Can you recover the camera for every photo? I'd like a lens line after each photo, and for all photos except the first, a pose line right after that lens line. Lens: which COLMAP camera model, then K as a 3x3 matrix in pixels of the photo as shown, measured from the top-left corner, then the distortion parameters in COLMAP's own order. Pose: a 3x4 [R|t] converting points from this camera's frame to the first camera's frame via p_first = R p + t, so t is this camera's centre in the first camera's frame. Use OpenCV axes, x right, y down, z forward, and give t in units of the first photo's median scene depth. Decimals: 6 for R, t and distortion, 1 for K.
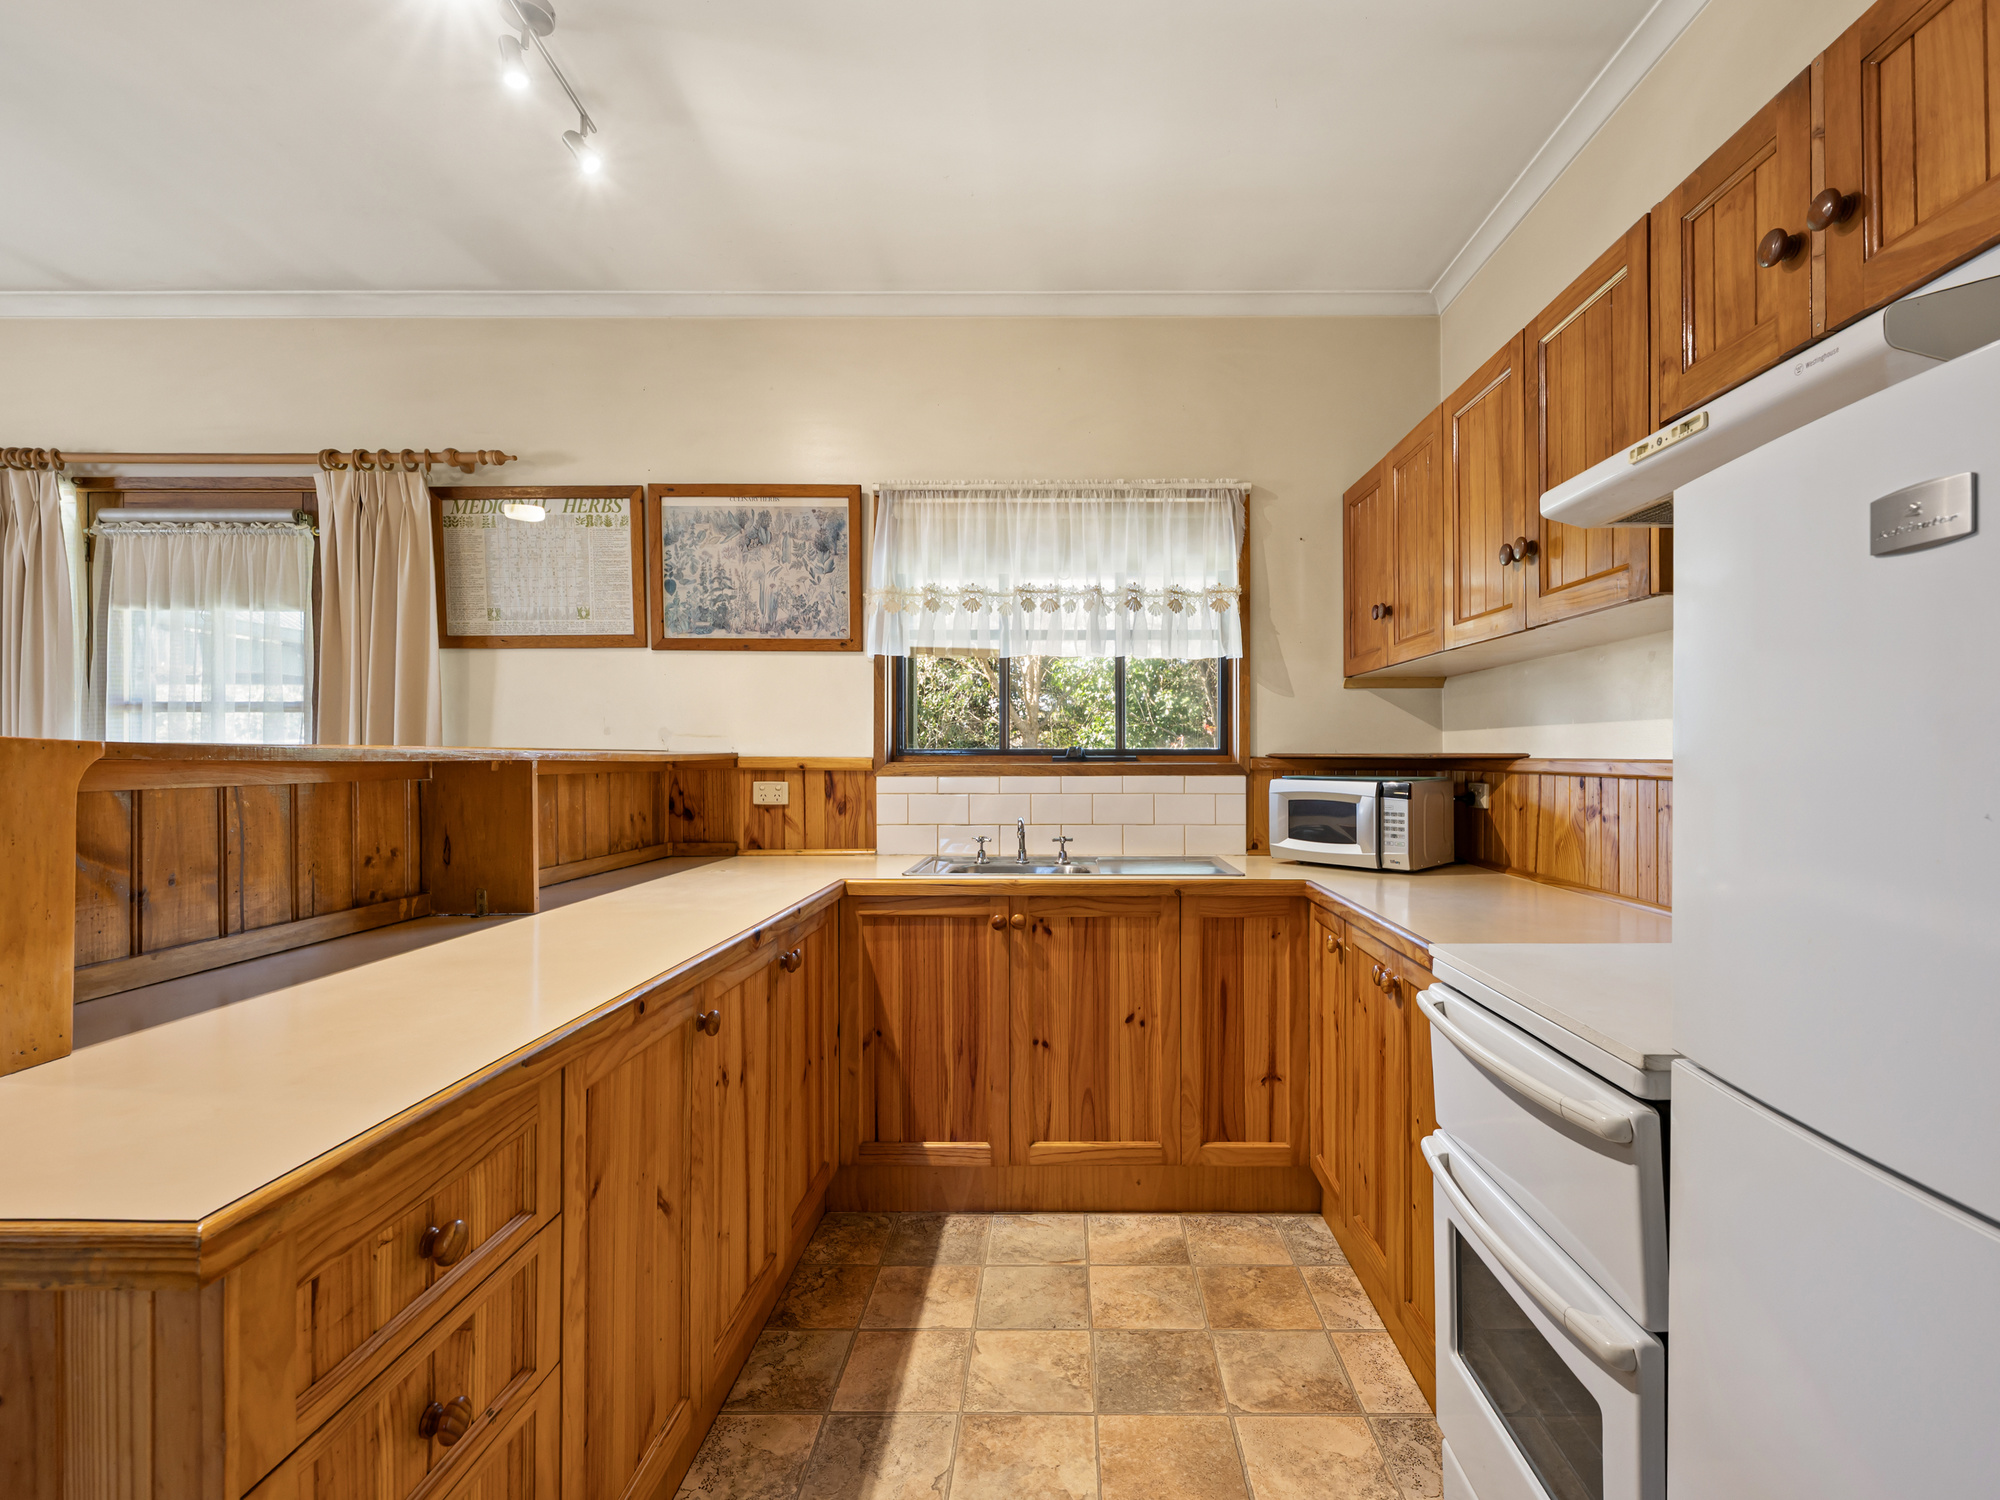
lens RADIAL K [[911.5, 0, 1003.7], [0, 911.5, 755.6], [0, 0, 1]] dist [0.002056, -0.000693]
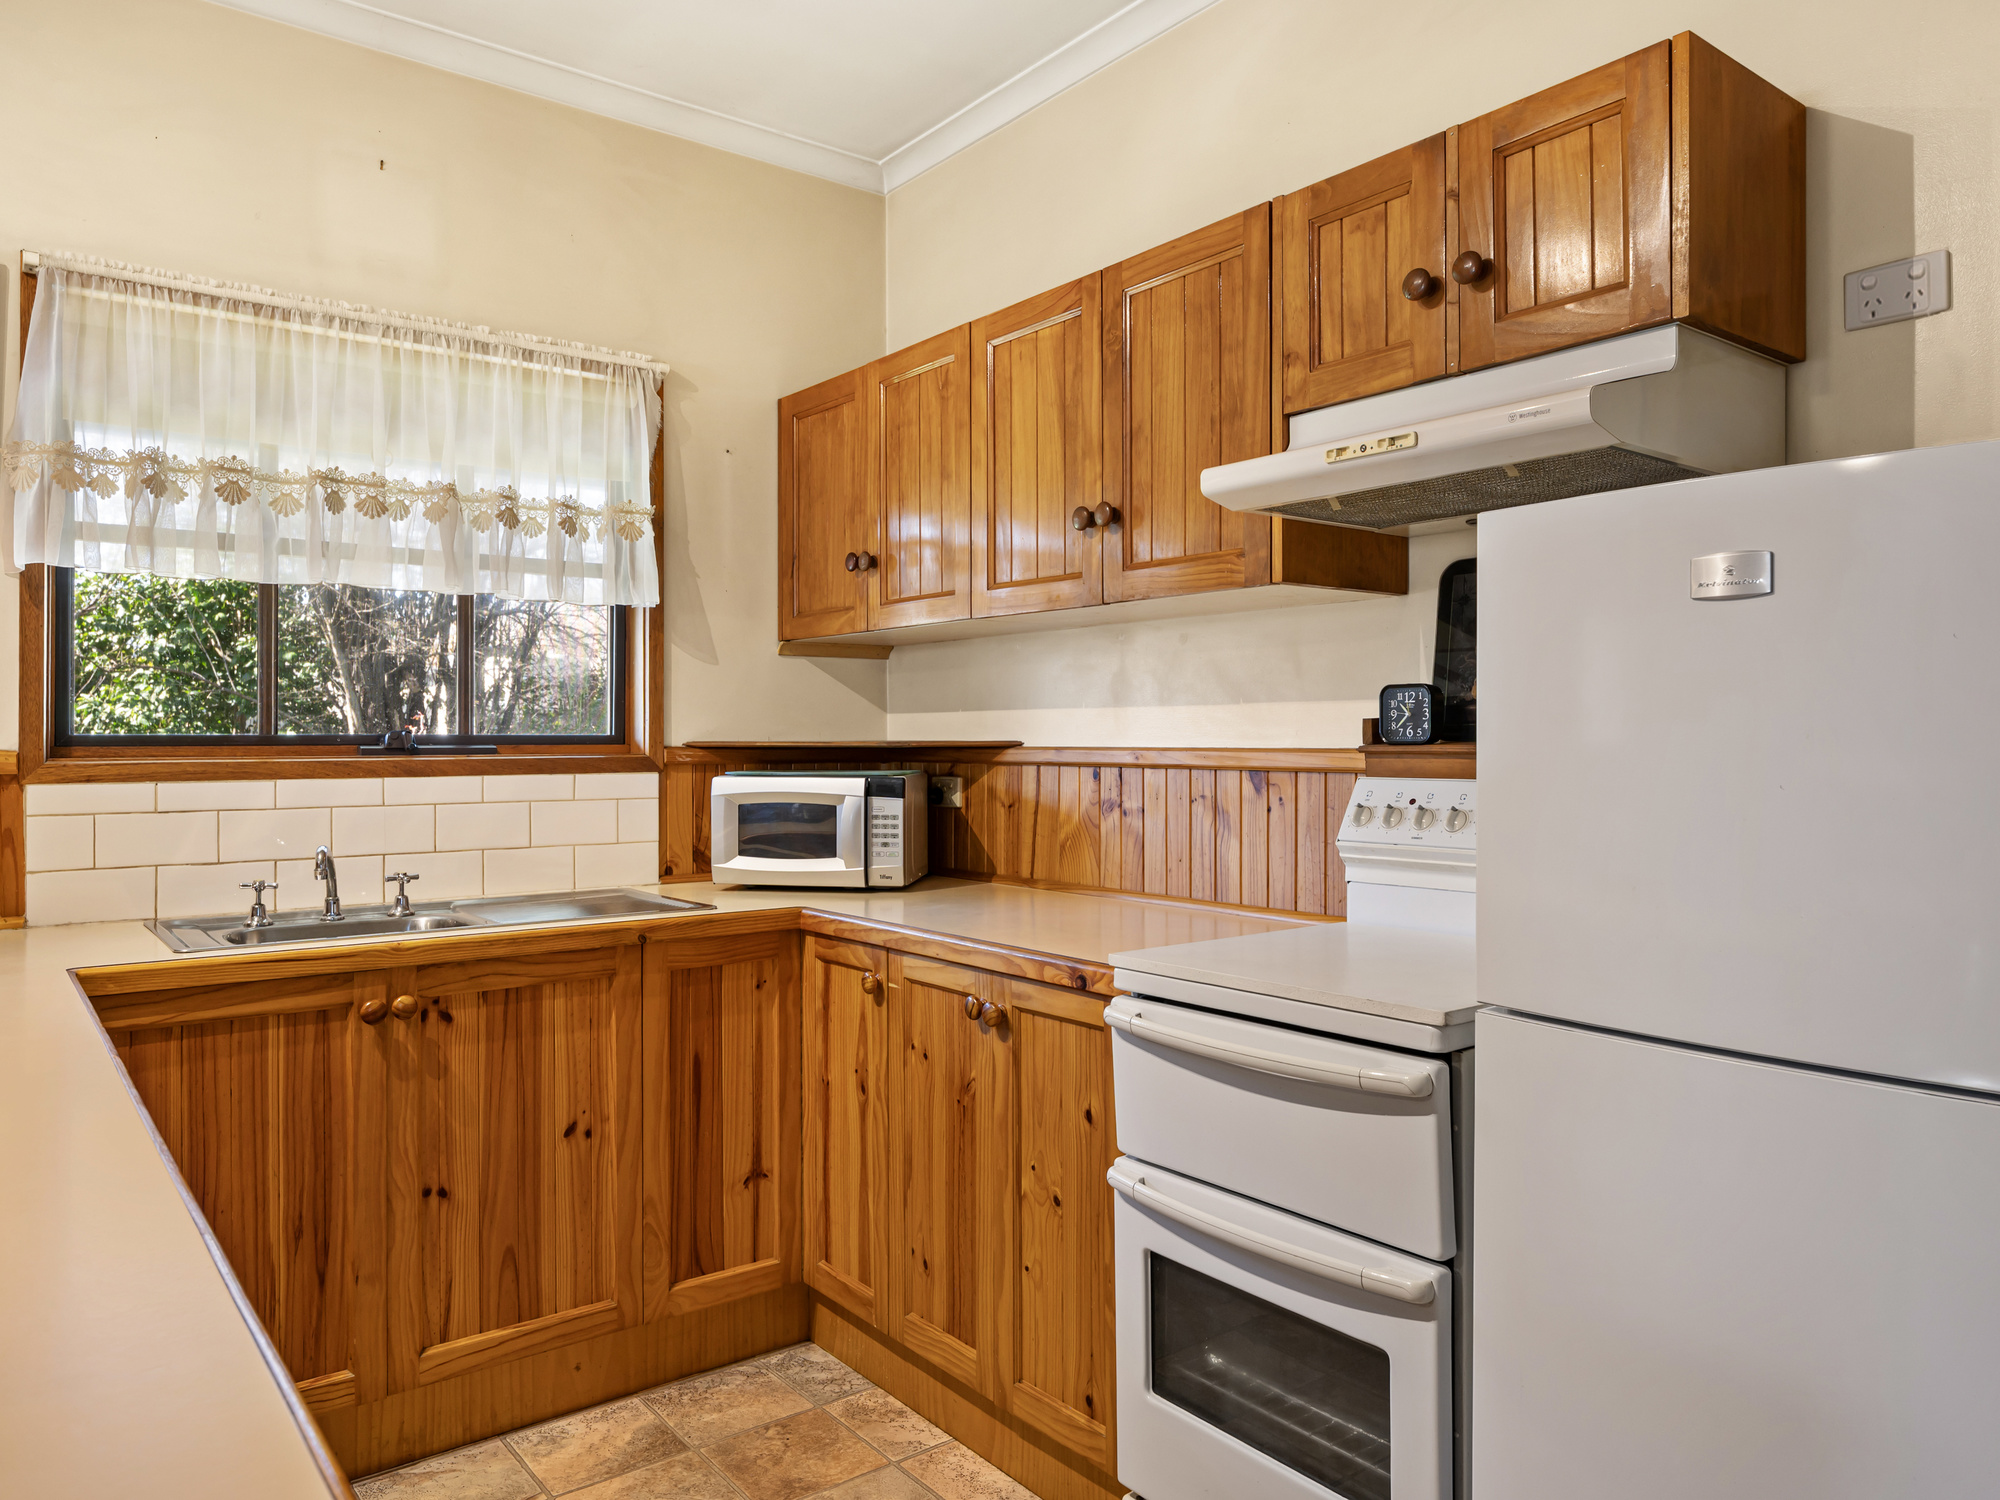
lens RADIAL K [[1337.7, 0, 993.4], [0, 1337.7, 741.8], [0, 0, 1]] dist [0.001254, 0.002478]
pose [[0.797110, -0.002081, 0.603830, -0.215127], [0.002820, 0.999996, -0.000277, -0.001449], [-0.603827, 0.001923, 0.797113, 0.007853]]
